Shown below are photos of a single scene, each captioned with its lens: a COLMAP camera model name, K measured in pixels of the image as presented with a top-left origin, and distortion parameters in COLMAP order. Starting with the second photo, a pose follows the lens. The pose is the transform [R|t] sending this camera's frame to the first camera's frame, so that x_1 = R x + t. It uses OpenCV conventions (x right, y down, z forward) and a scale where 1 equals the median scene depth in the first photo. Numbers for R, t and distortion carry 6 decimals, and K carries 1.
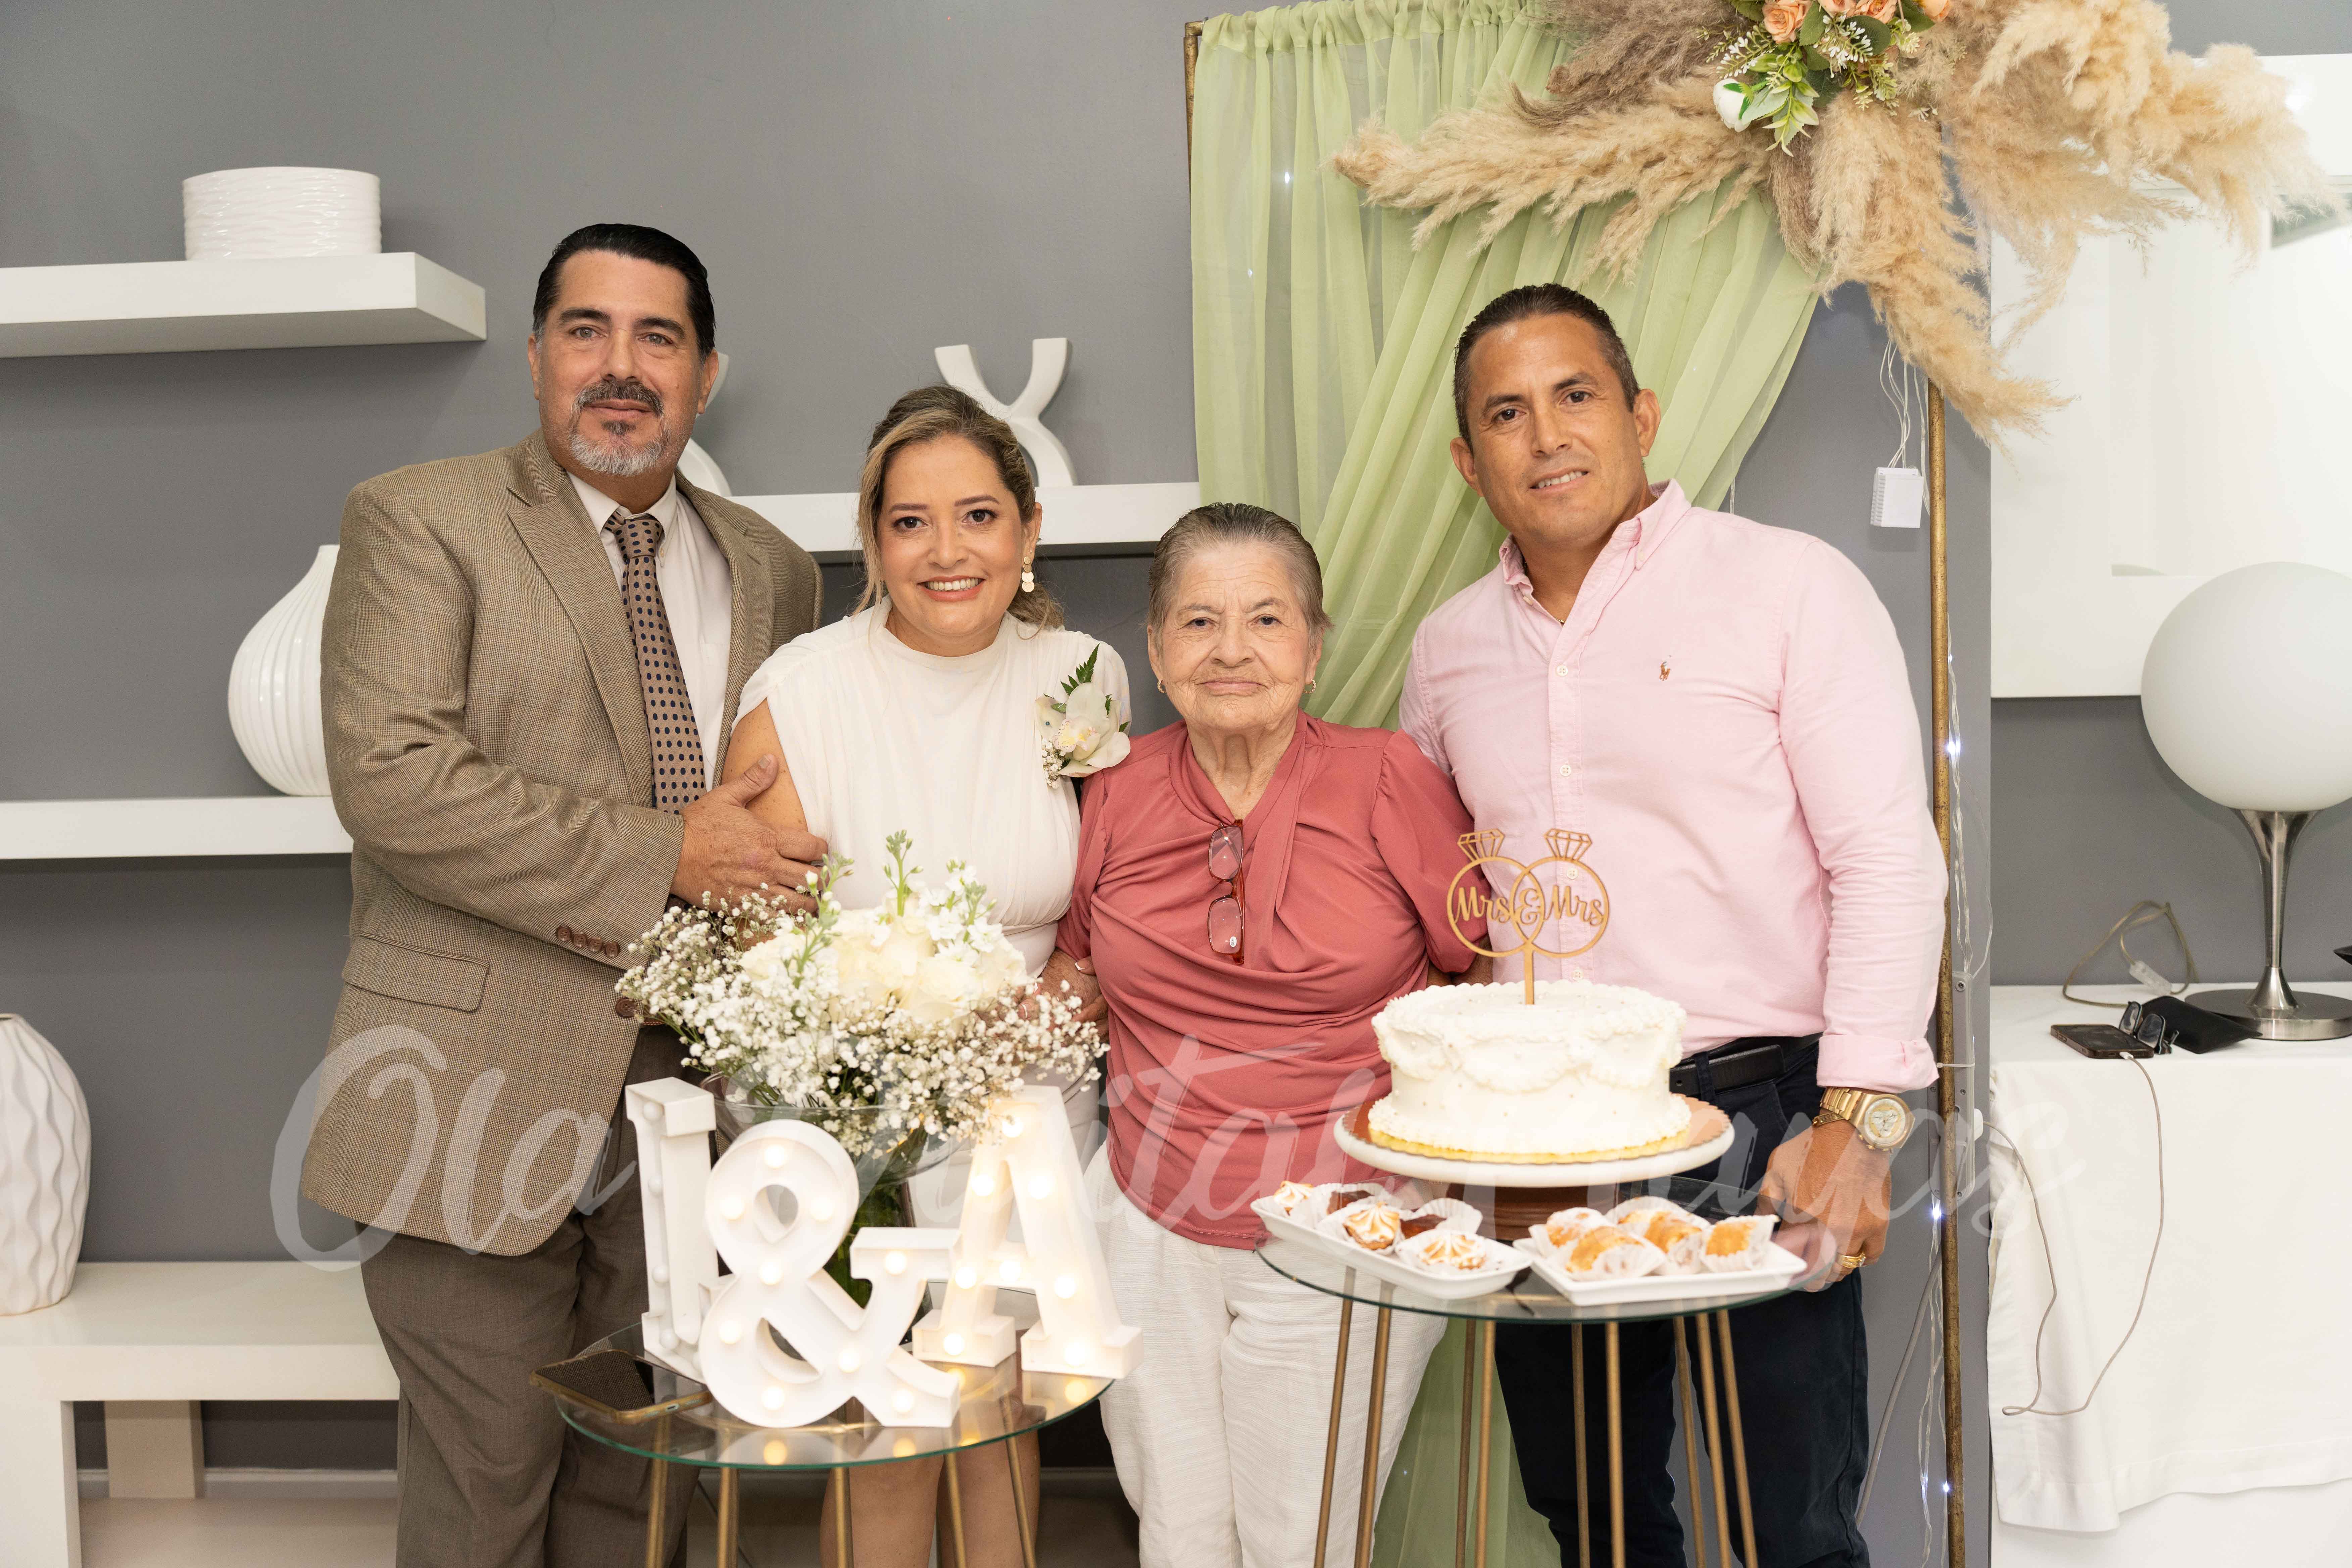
lens RADIAL K [[2353.9, 0, 1190.3], [0, 2353.9, 780.0], [0, 0, 1]] dist [0.002630, 0.004436]
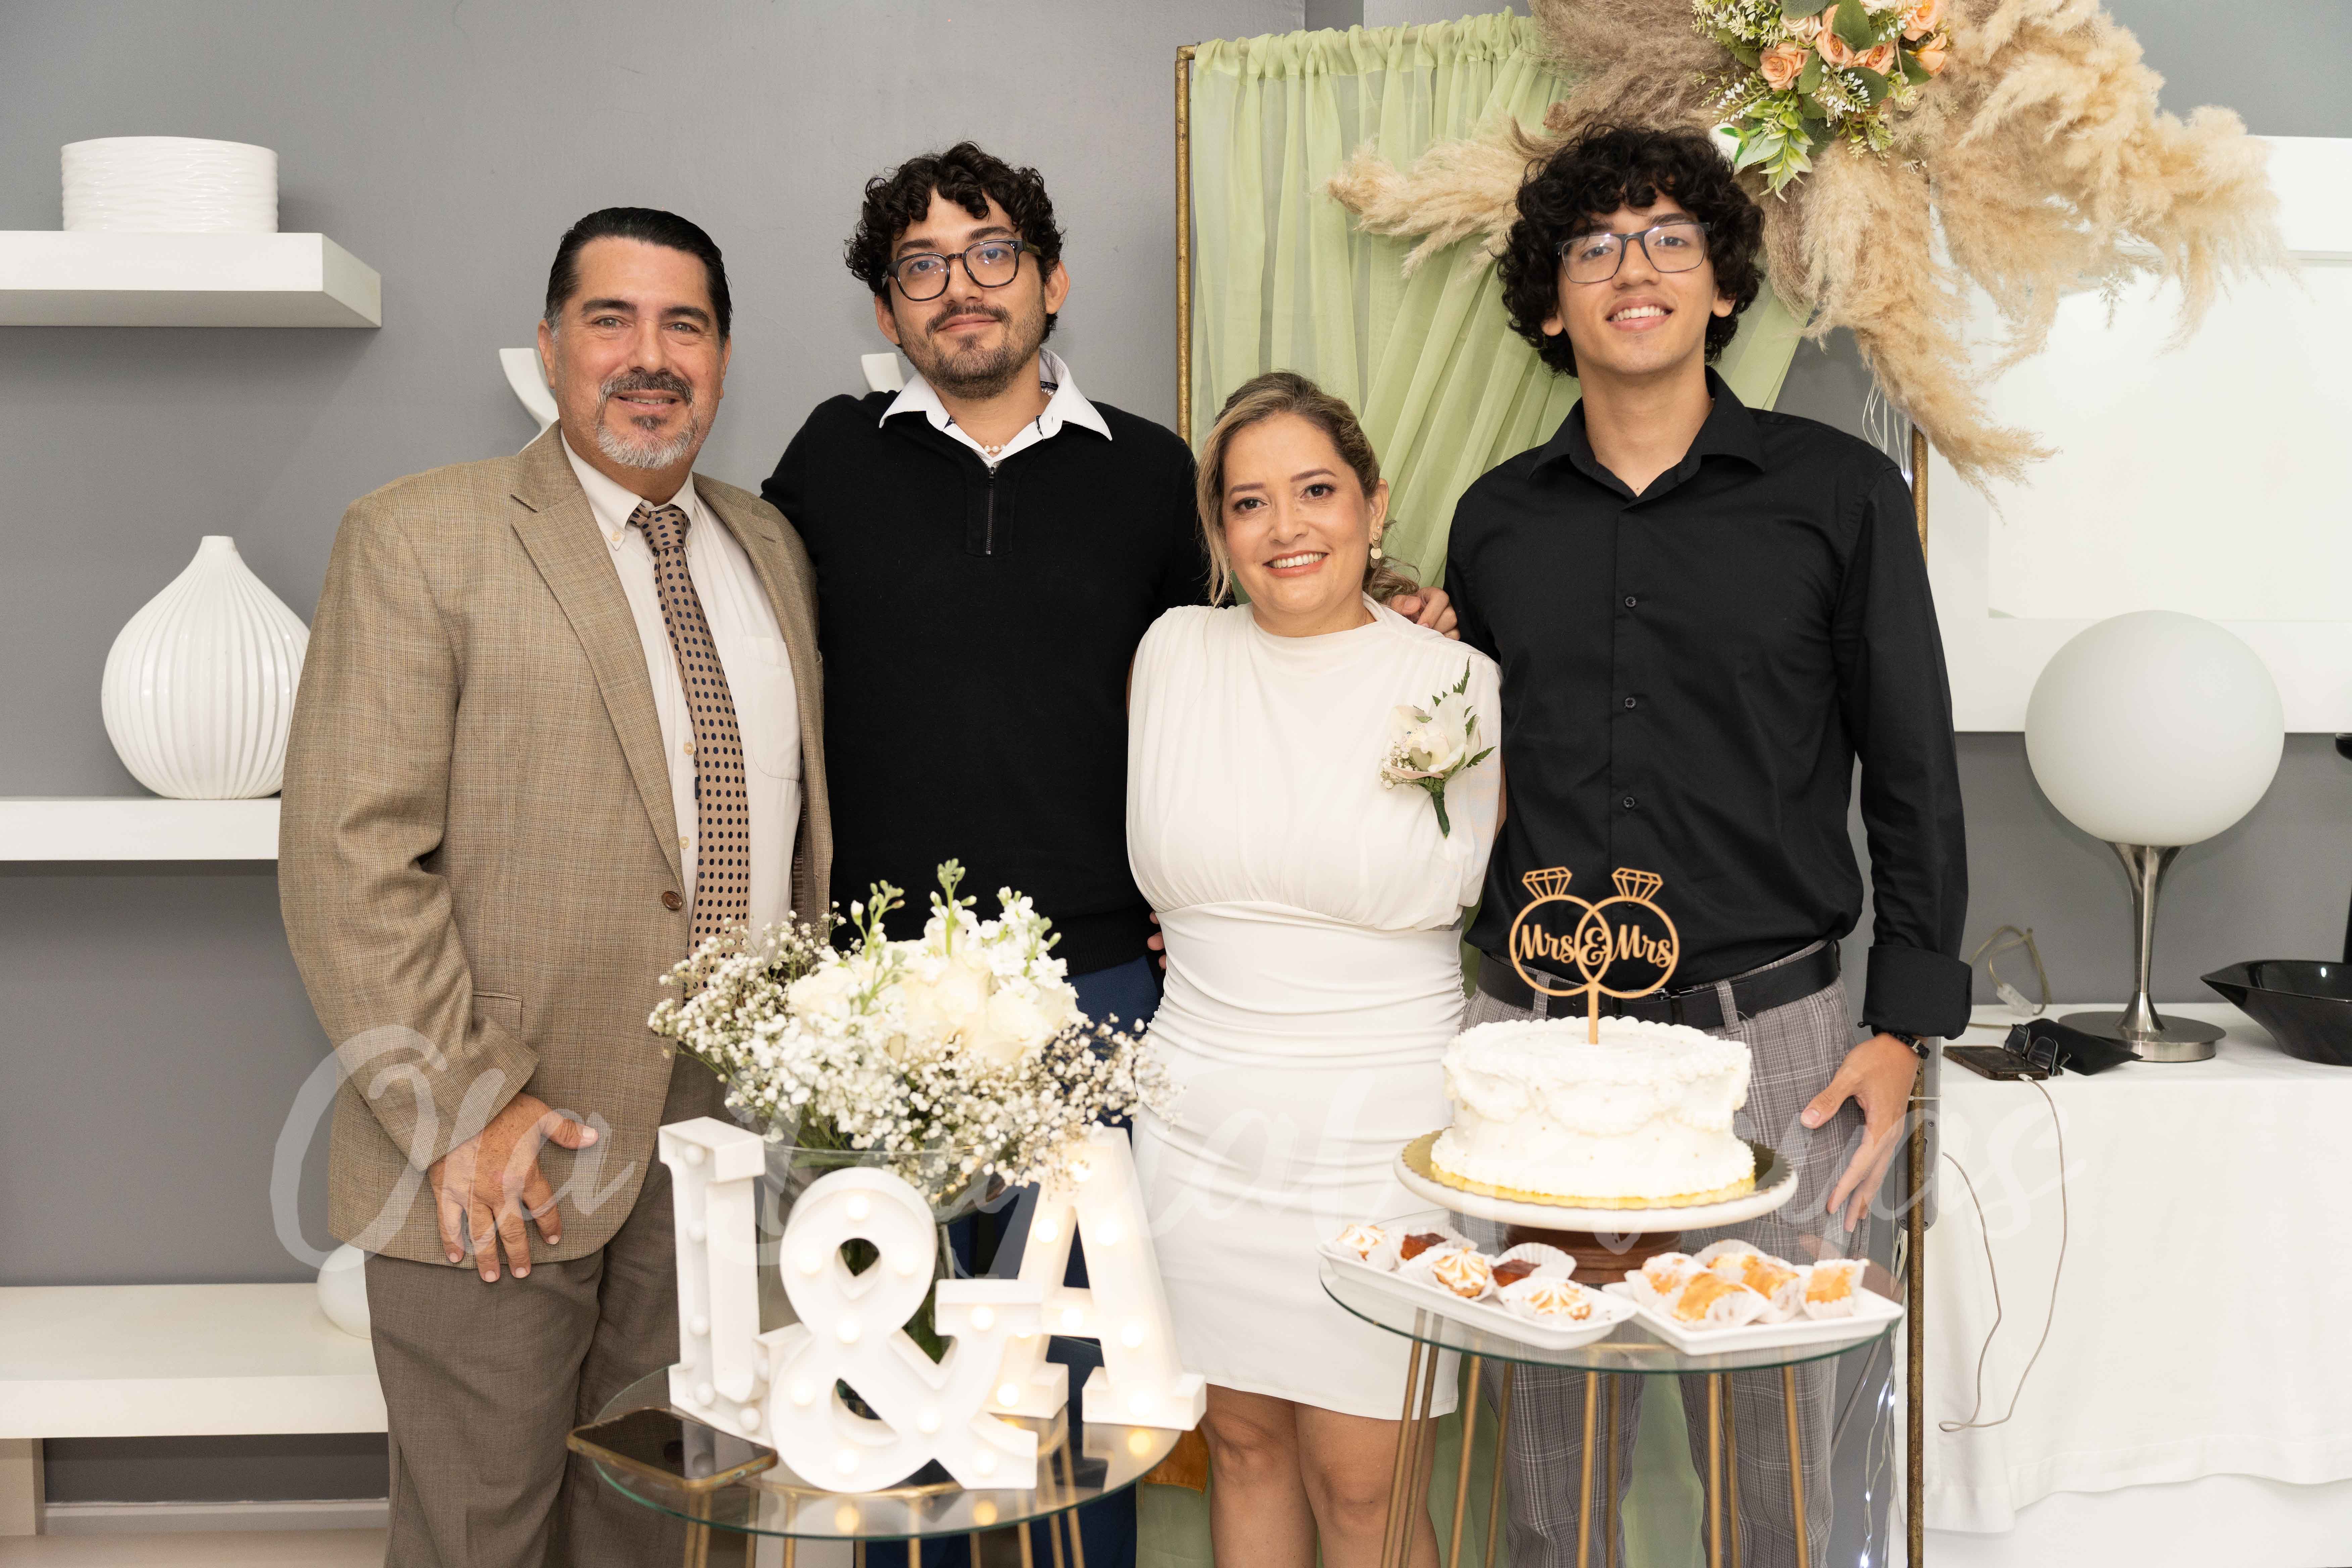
lens RADIAL K [[2247.1, 0, 1162.7], [0, 2247.1, 789.4], [0, 0, 1]] dist [-0.021863, 0.086901]
pose [[0.992498, 0.015576, 0.121267, -0.138287], [-0.016259, 0.999857, 0.004645, -0.012025], [-0.121177, -0.006582, 0.992609, 0.074842]]
